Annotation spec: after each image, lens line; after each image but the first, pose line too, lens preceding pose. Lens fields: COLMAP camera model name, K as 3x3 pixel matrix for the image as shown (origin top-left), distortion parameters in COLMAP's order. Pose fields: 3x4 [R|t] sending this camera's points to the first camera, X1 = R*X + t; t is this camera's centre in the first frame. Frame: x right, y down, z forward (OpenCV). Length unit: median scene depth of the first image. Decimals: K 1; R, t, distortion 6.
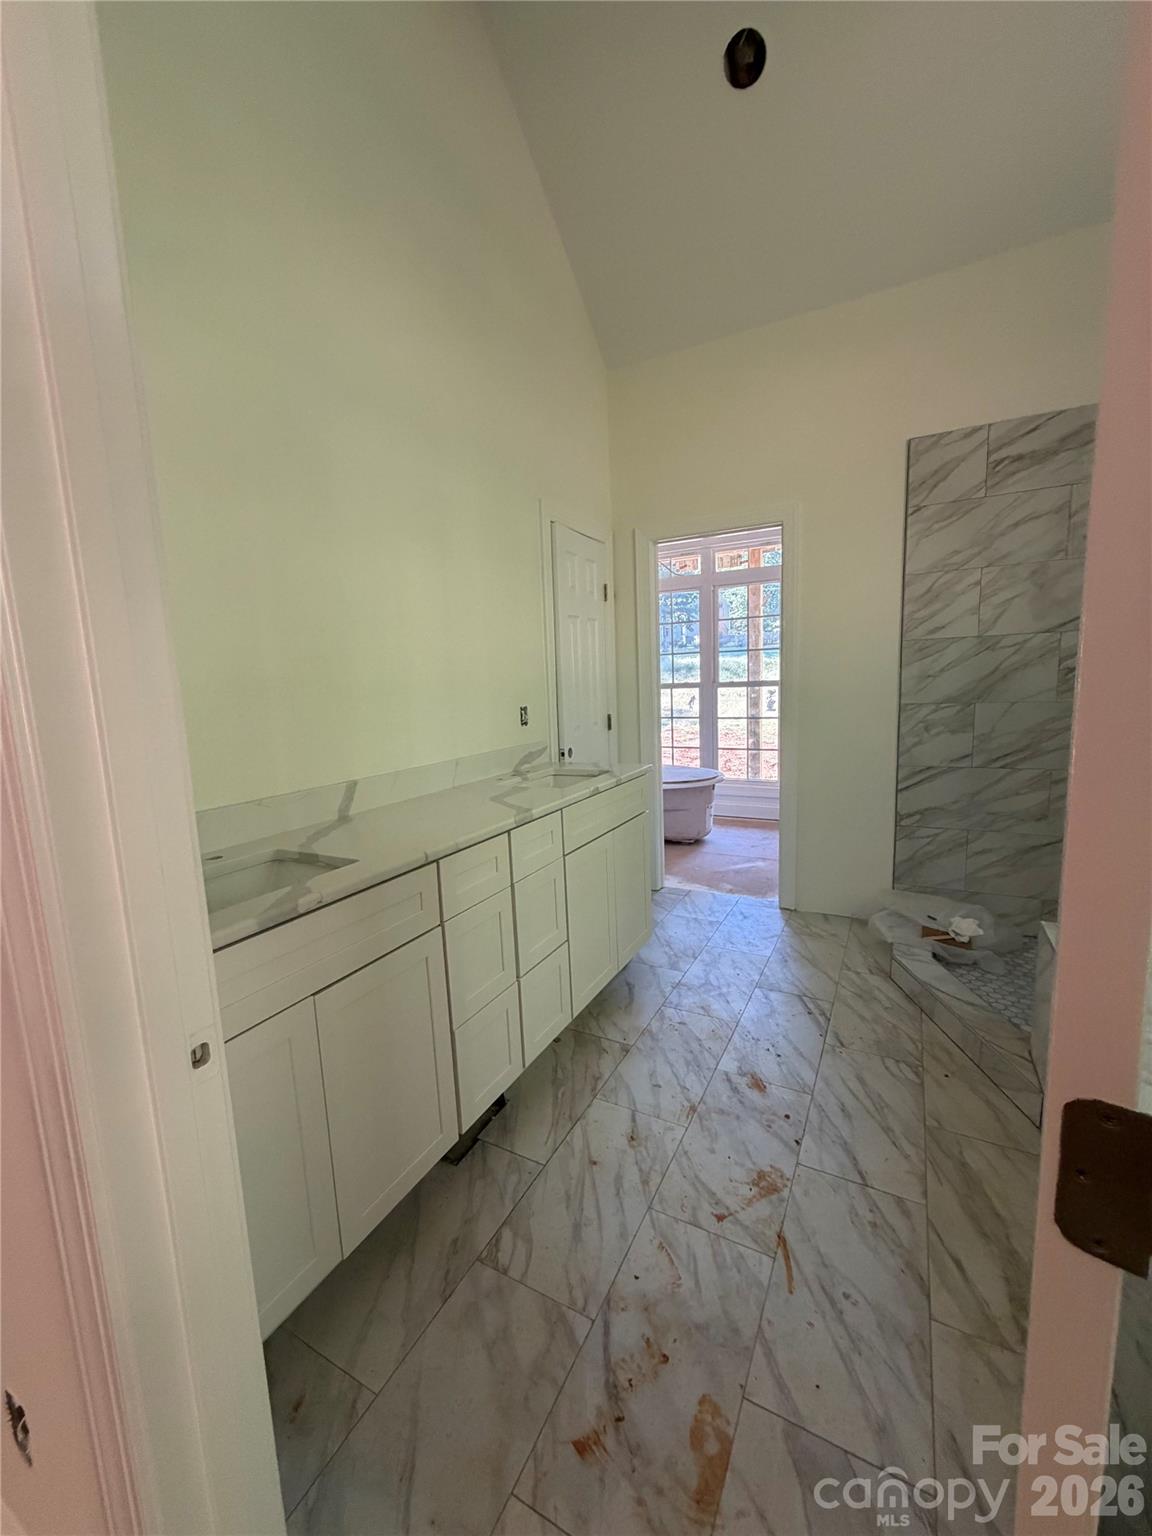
lens RADIAL K [[617.5, 0, 574.9], [0, 617.5, 764.3], [0, 0, 1]] dist [0.000666, 0.000066]
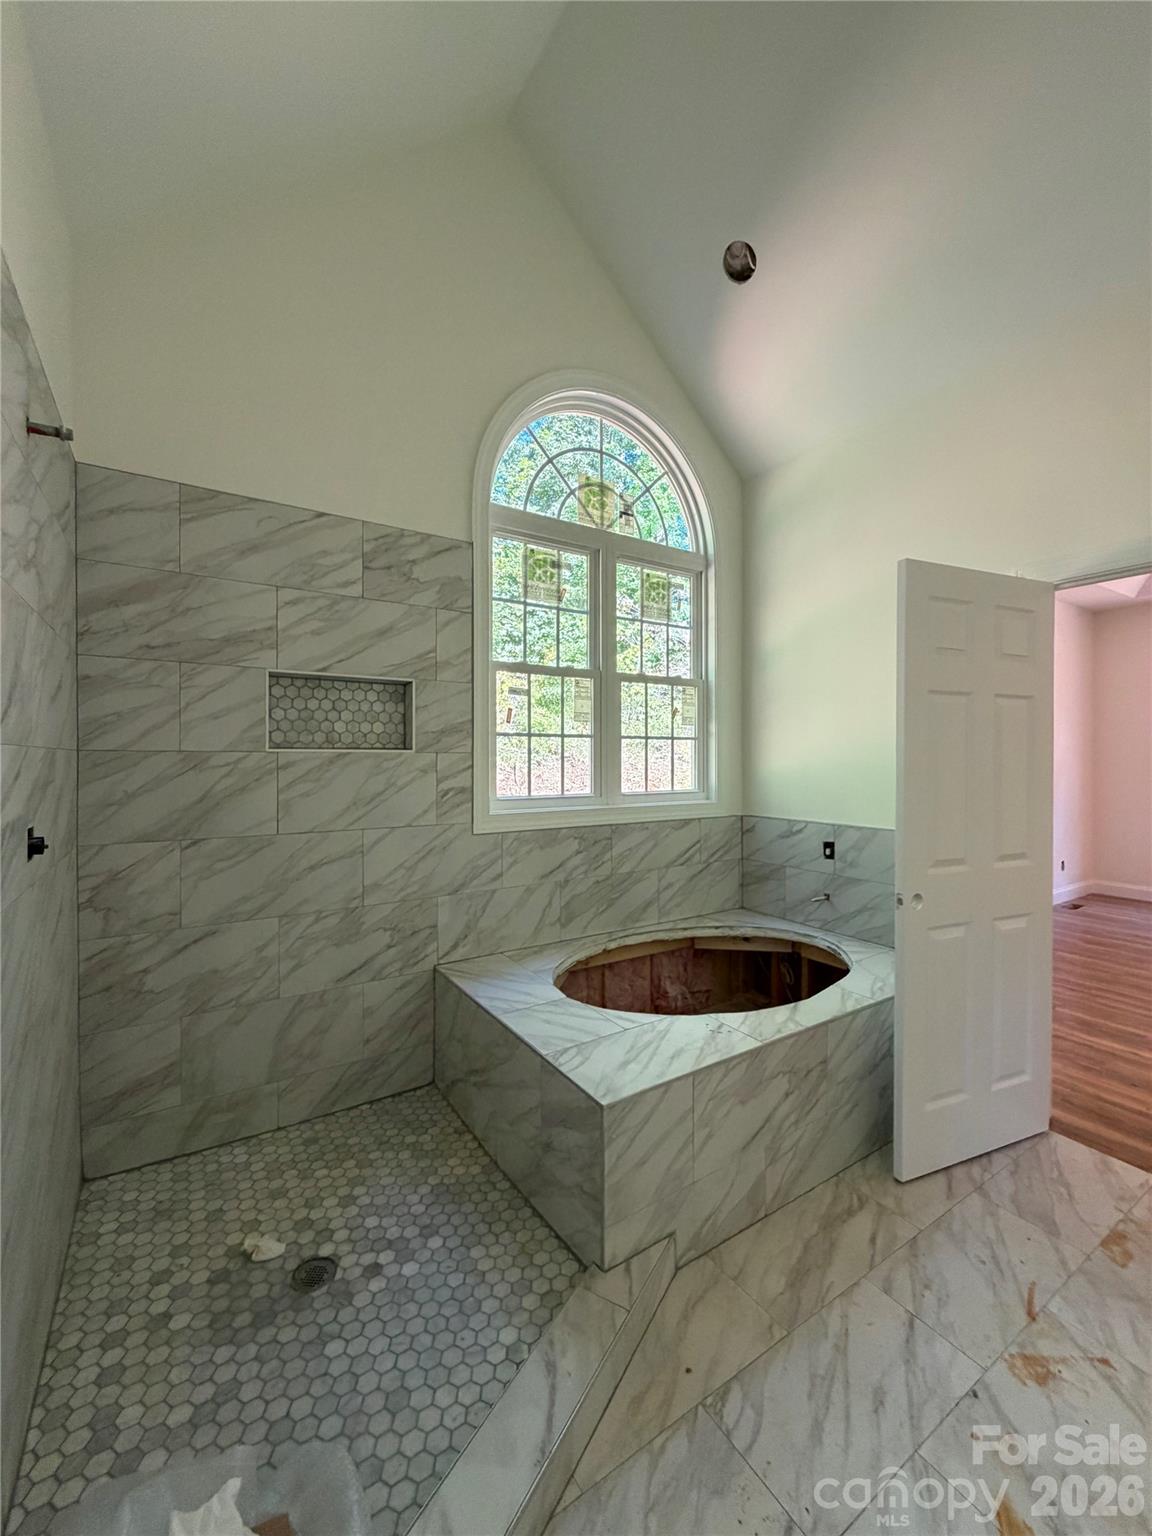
lens RADIAL K [[617.5, 0, 576.6], [0, 617.5, 766.2], [0, 0, 1]] dist [0.000666, 0.000066]
pose [[-0.877173, 0.038311, 0.478644, 0.408117], [0.102633, 0.988735, 0.108947, -0.319496], [-0.469078, 0.144690, -0.871224, 1.852310]]
